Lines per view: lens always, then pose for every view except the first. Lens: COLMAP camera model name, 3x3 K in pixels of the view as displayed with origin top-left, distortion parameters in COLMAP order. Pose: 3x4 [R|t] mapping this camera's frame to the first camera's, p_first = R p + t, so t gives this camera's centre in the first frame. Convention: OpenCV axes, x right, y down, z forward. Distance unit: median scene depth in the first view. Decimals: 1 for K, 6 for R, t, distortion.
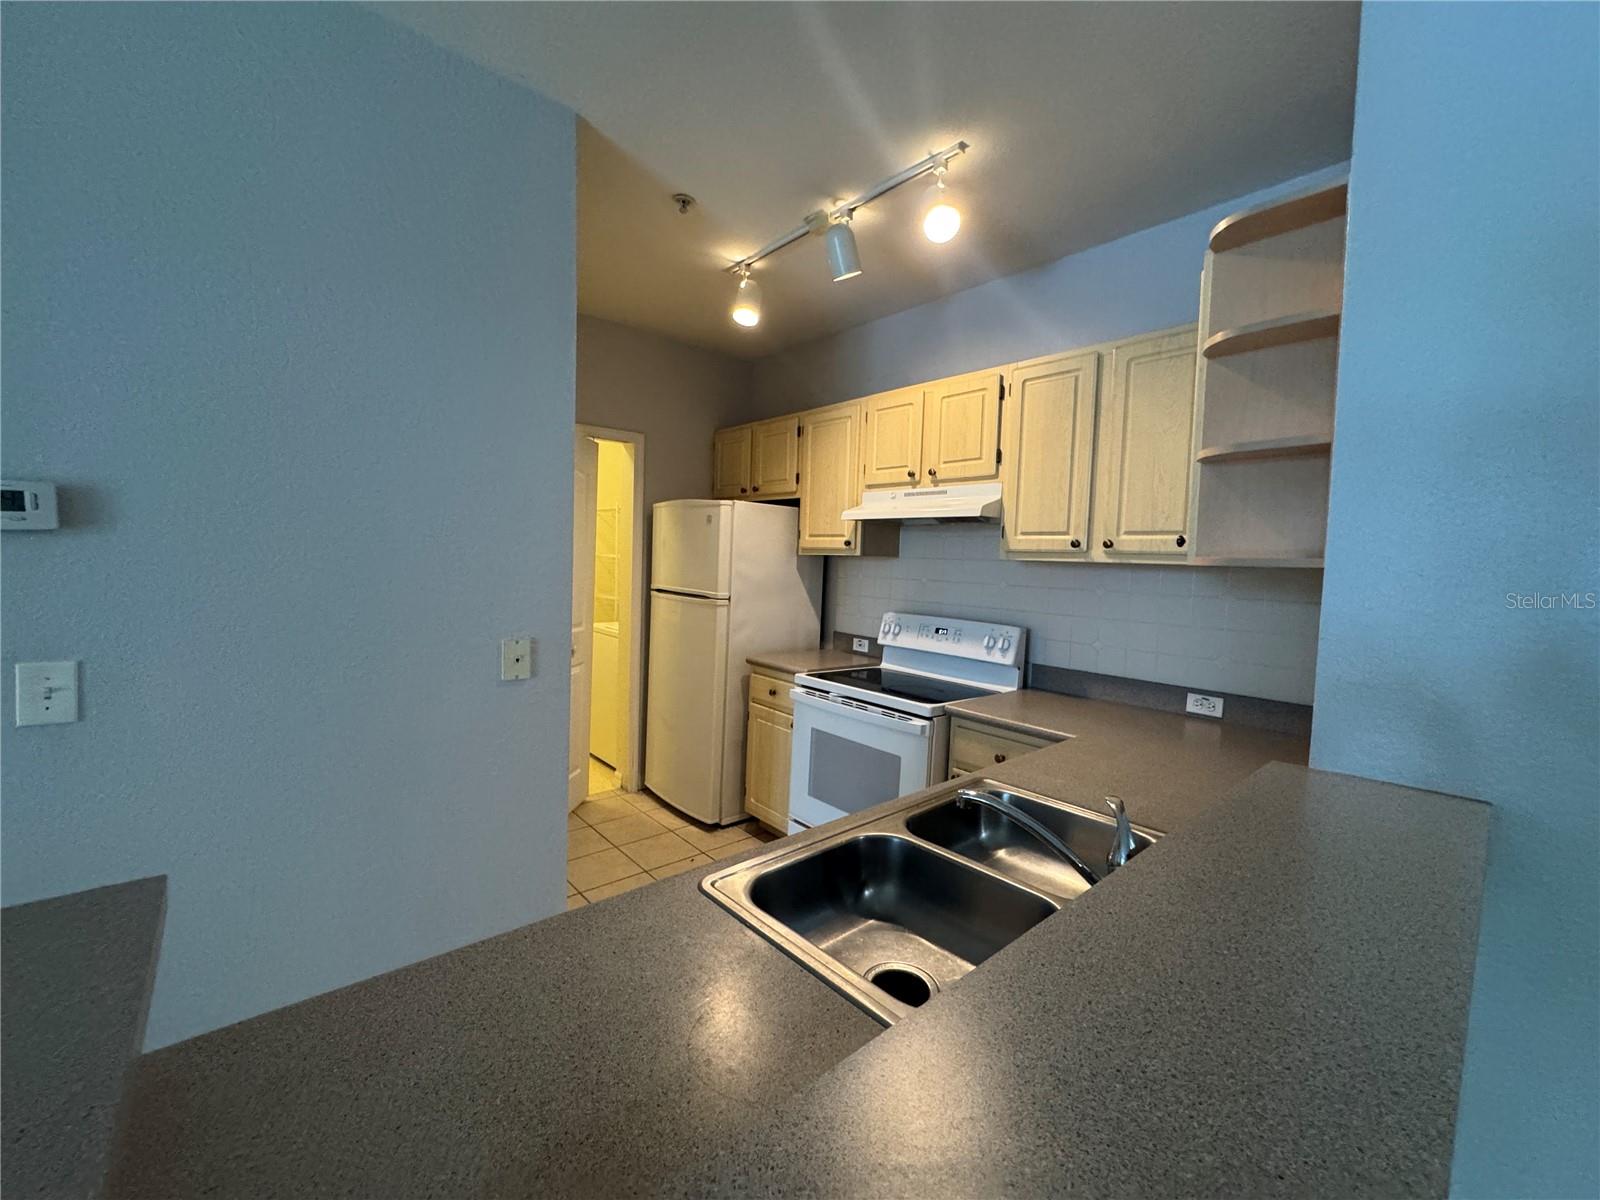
lens RADIAL K [[643.4, 0, 798.8], [0, 643.4, 592.6], [0, 0, 1]] dist [0.001020, 0.000083]
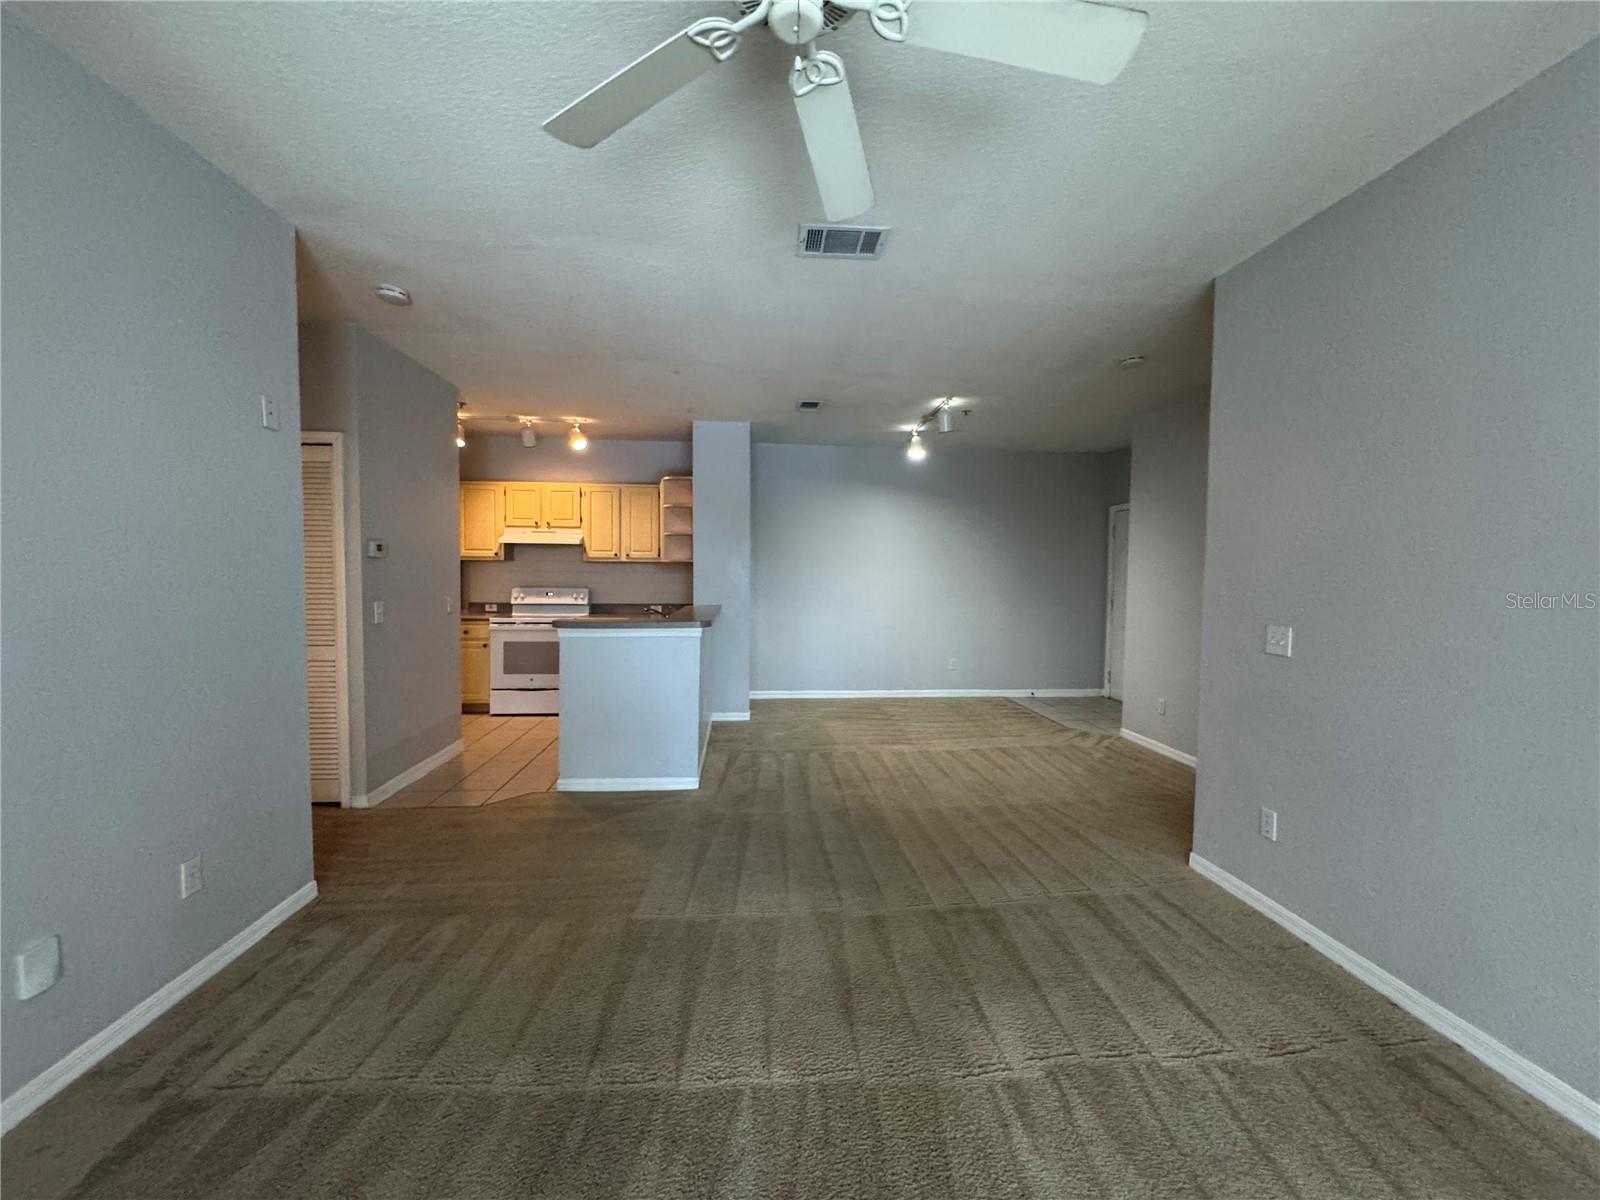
lens RADIAL K [[643.4, 0, 797.8], [0, 643.4, 599.8], [0, 0, 1]] dist [0.001020, 0.000083]
pose [[0.593366, -0.064535, 0.802342, -1.142439], [0.054274, 0.997720, 0.040112, 0.041385], [-0.803101, 0.019746, 0.595515, -1.087813]]
